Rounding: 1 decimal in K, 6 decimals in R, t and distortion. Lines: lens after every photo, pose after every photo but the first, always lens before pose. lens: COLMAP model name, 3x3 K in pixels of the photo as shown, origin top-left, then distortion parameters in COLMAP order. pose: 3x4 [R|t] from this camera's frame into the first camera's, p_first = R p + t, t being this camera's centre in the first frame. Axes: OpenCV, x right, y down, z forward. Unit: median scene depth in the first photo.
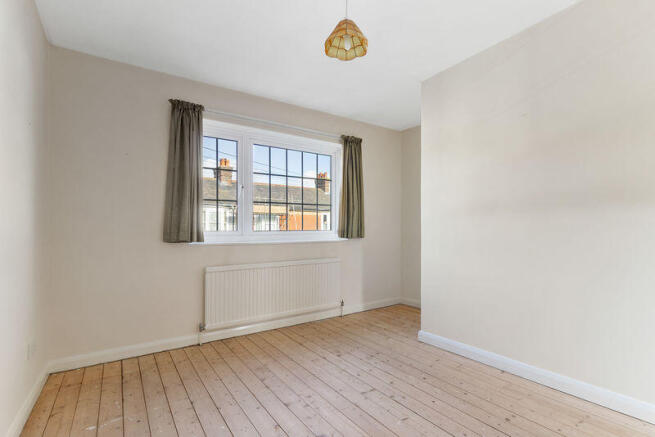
lens RADIAL K [[311.1, 0, 328.3], [0, 311.1, 233.2], [0, 0, 1]] dist [-0.000707, 0.000004]
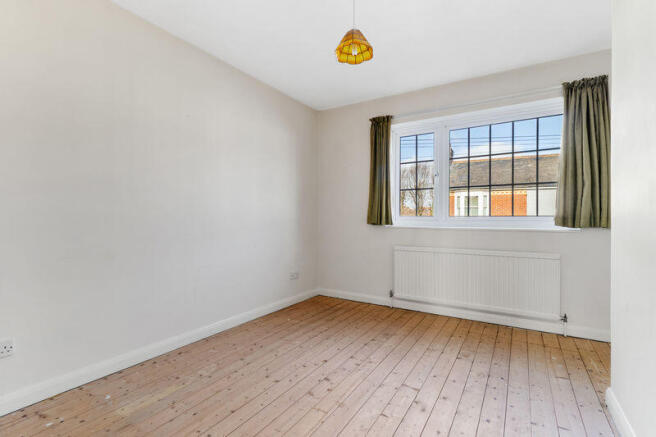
lens RADIAL K [[303.9, 0, 328.0], [0, 303.9, 218.5], [0, 0, 1]] dist [-0.000225, 0.000078]
pose [[0.397175, 0.010171, -0.917686, 0.532562], [-0.014749, 0.999880, 0.004699, 0.001267], [0.917624, 0.011669, 0.397278, 0.252366]]
